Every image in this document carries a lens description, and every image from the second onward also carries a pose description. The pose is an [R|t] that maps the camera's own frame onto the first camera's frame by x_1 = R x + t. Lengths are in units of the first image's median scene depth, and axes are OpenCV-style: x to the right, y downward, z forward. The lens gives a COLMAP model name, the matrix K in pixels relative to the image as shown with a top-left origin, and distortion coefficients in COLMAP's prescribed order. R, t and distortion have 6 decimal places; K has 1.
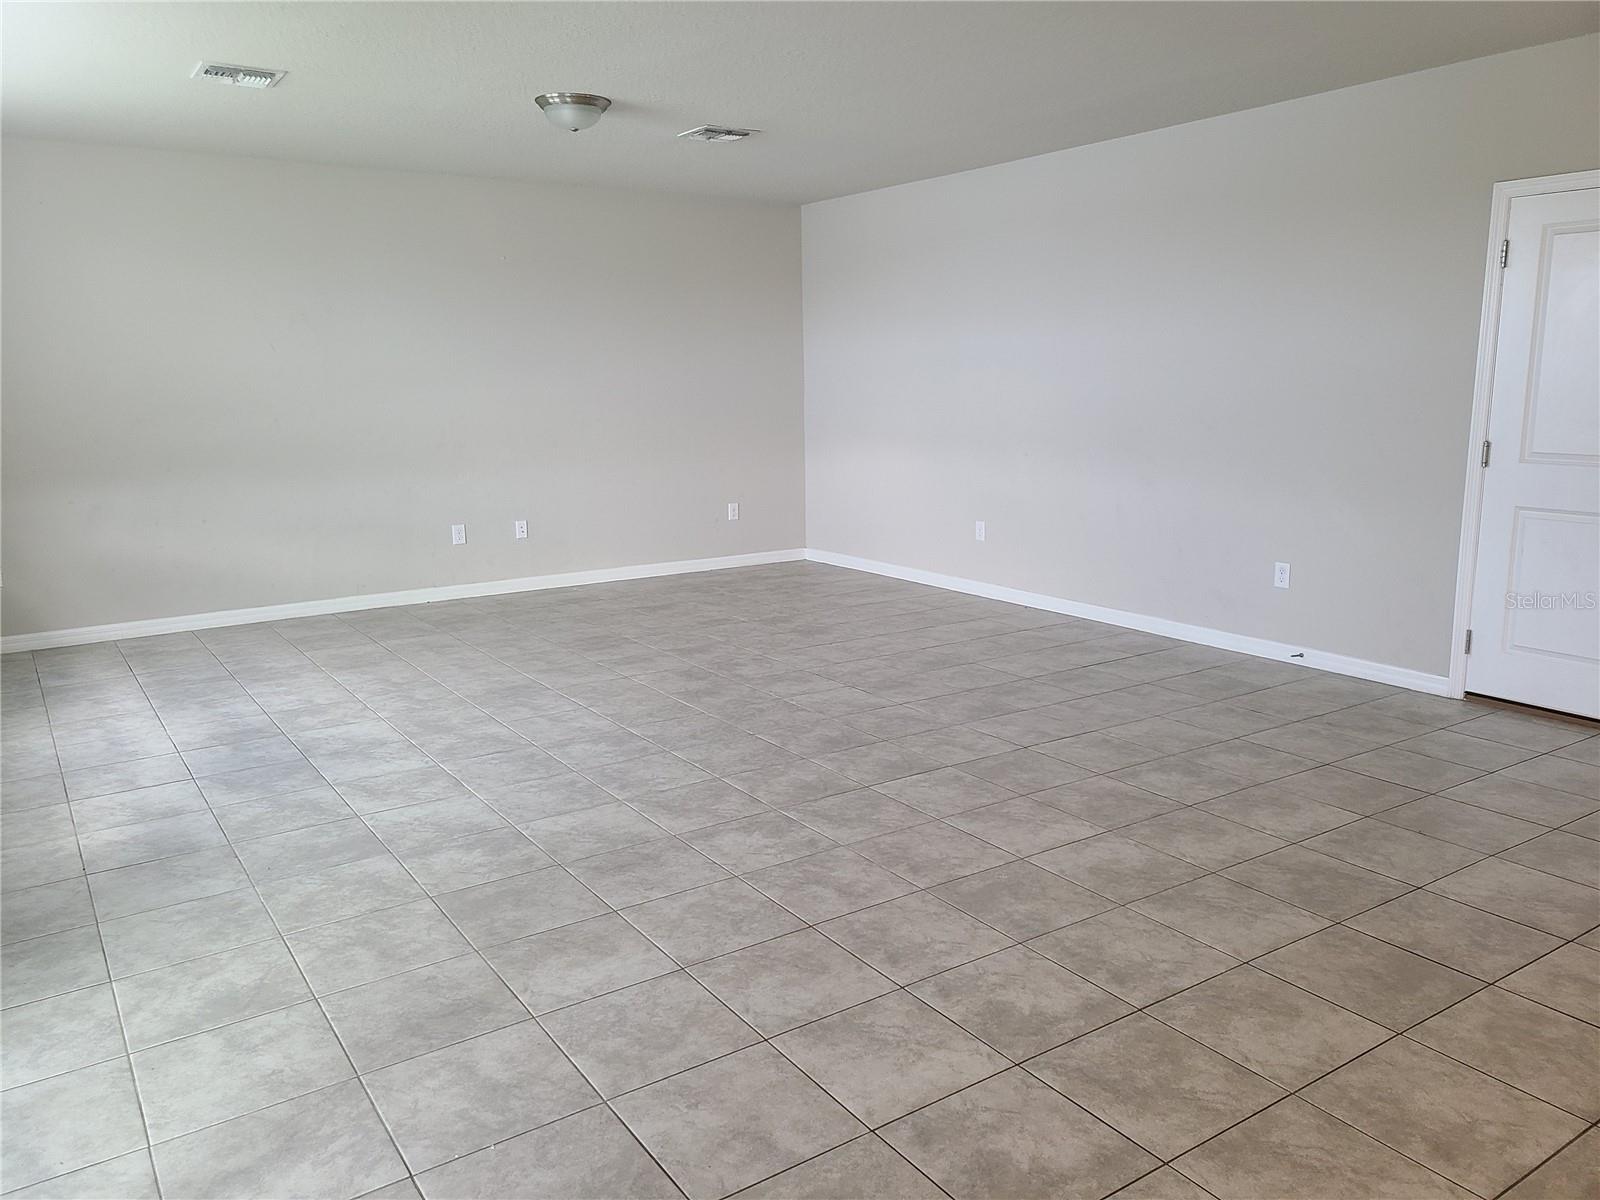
lens RADIAL K [[1194.7, 0, 804.7], [0, 1194.7, 586.0], [0, 0, 1]] dist [0.058952, -0.027280]
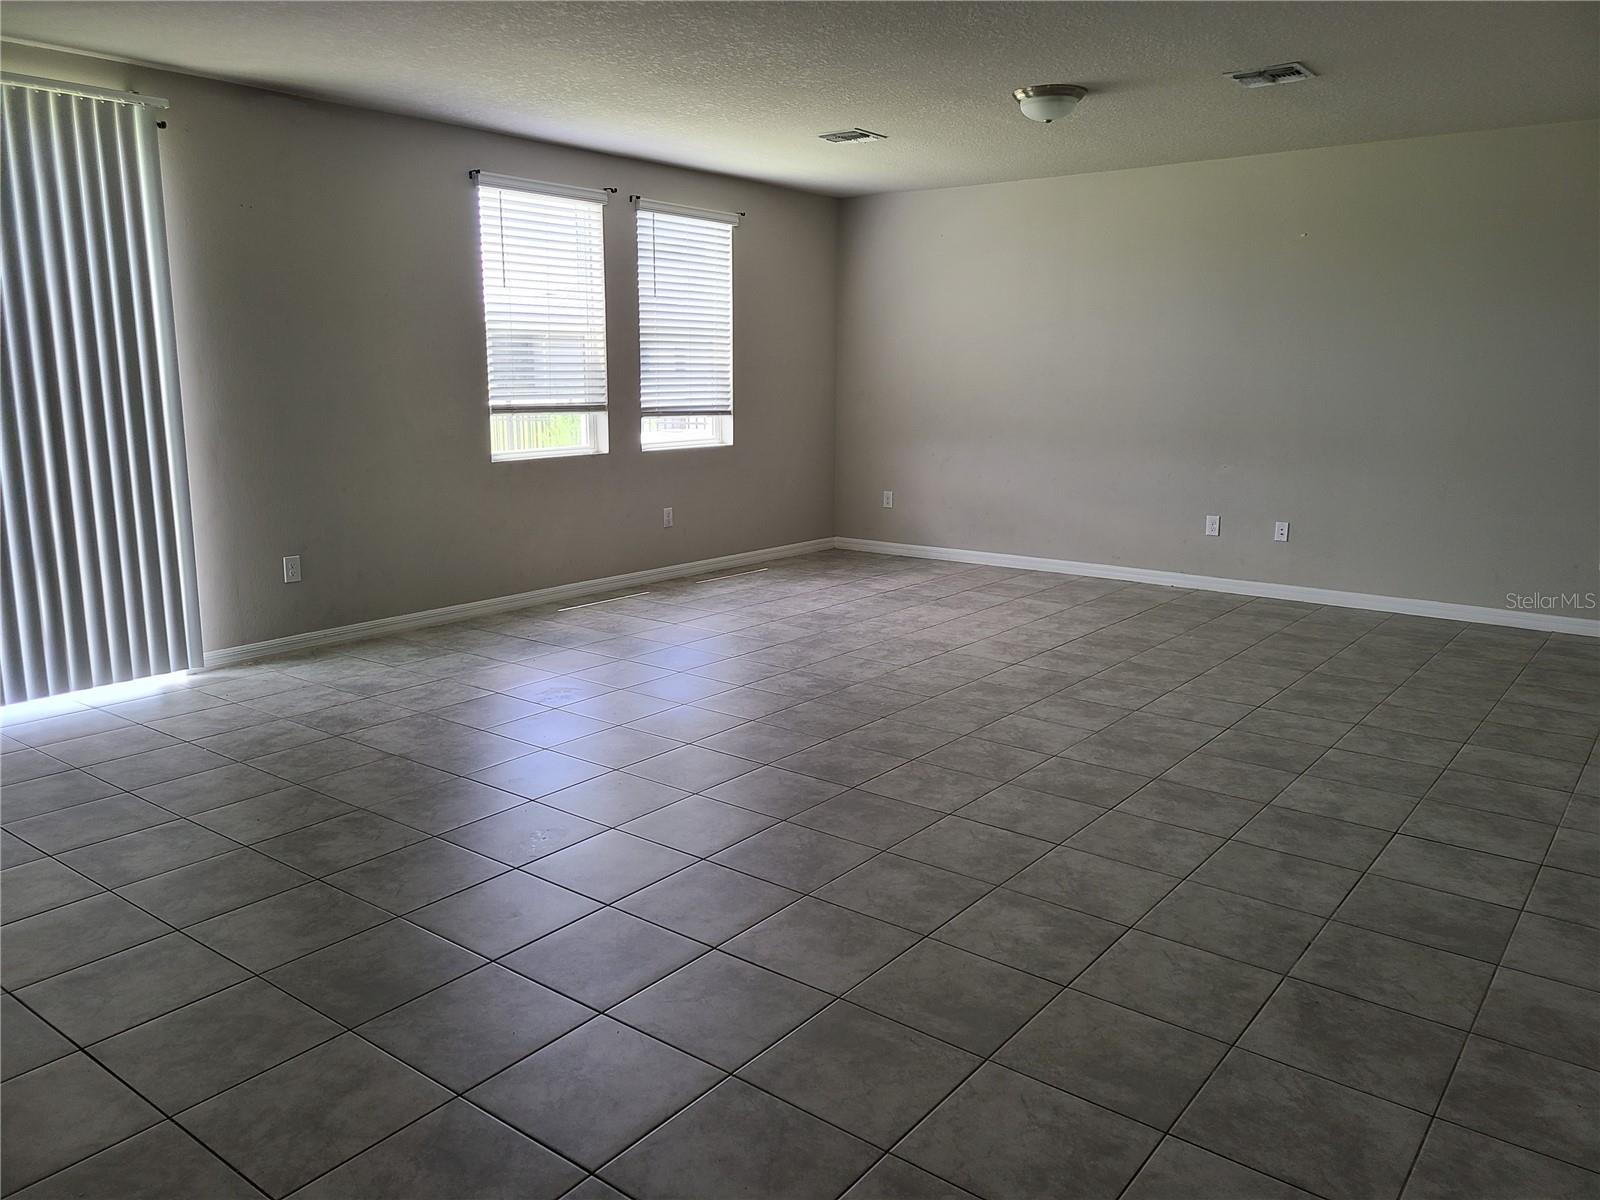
lens RADIAL K [[1194.7, 0, 787.3], [0, 1194.7, 598.1], [0, 0, 1]] dist [0.058952, -0.027280]
pose [[0.307490, 0.197599, -0.930809, 0.920988], [-0.176609, 0.973056, 0.148225, -0.119658], [0.935018, 0.118811, 0.334102, 0.607947]]
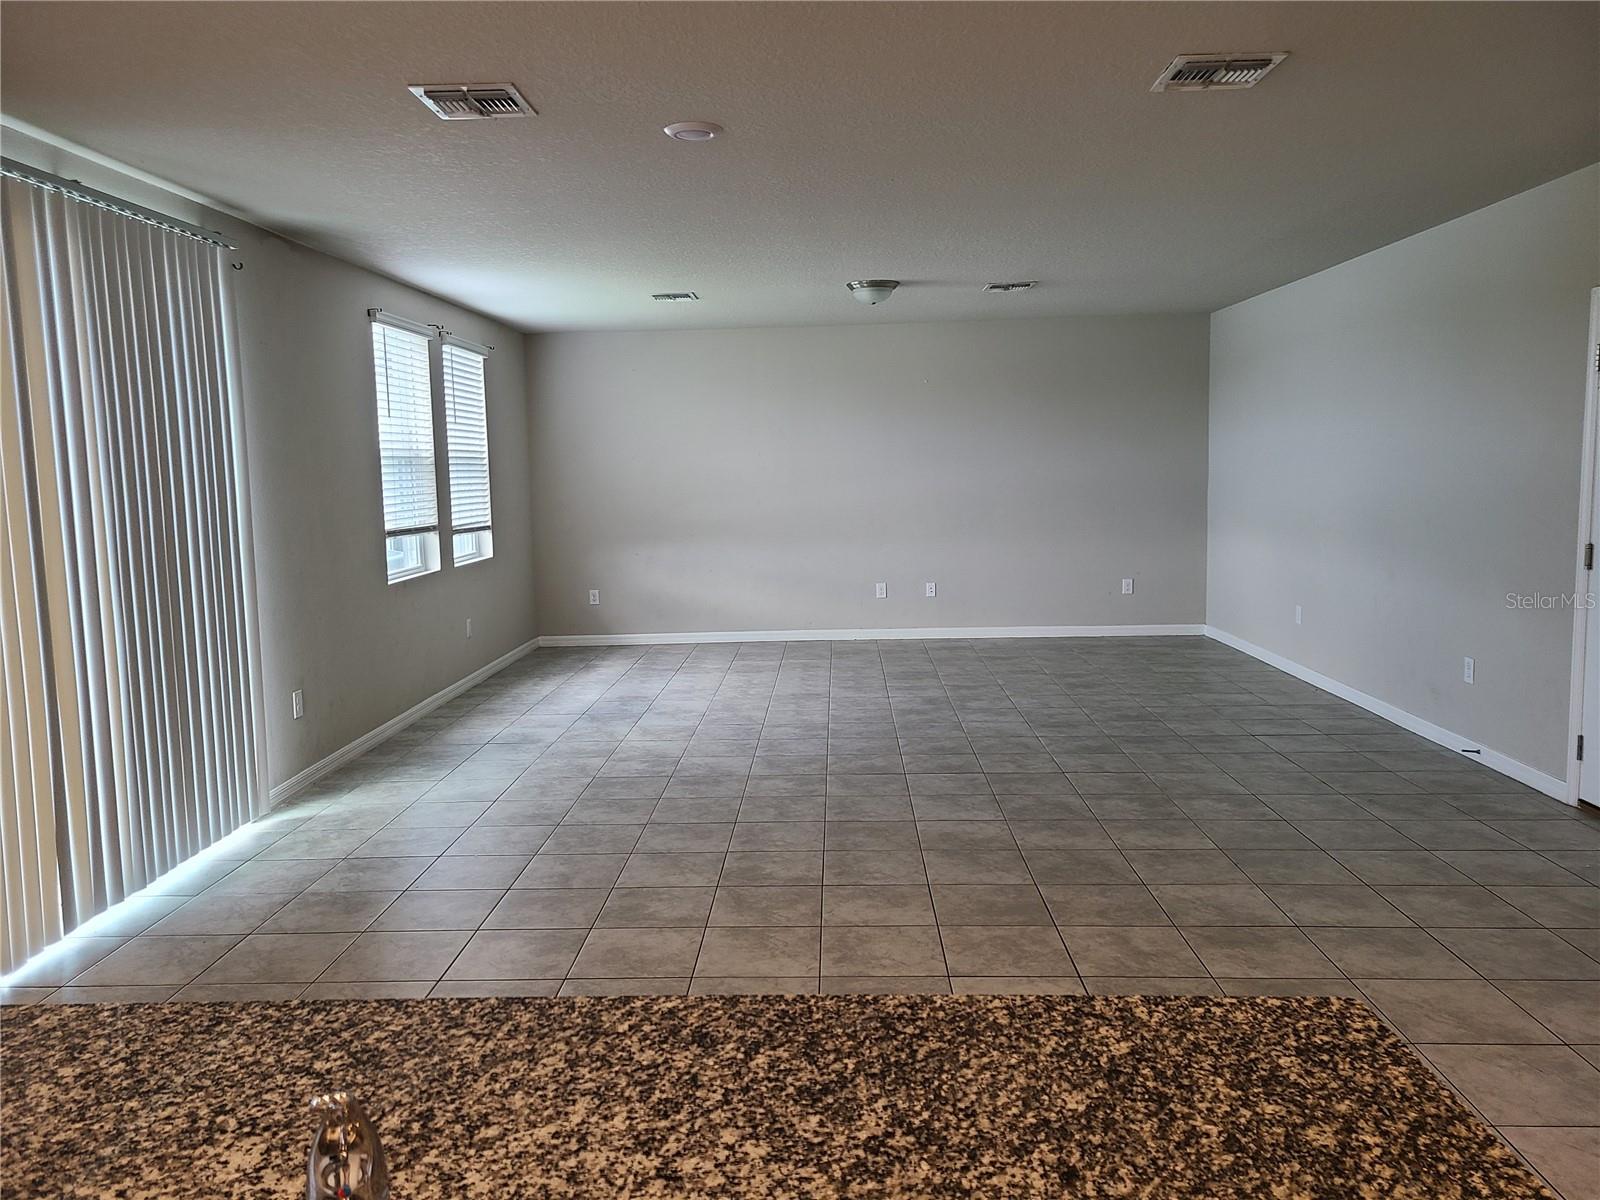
lens RADIAL K [[1194.7, 0, 789.9], [0, 1194.7, 603.0], [0, 0, 1]] dist [0.058952, -0.027280]
pose [[0.805054, 0.063124, -0.589834, 0.697460], [-0.092308, 0.995541, -0.019447, 0.009106], [0.585976, 0.070103, 0.807291, -0.197374]]
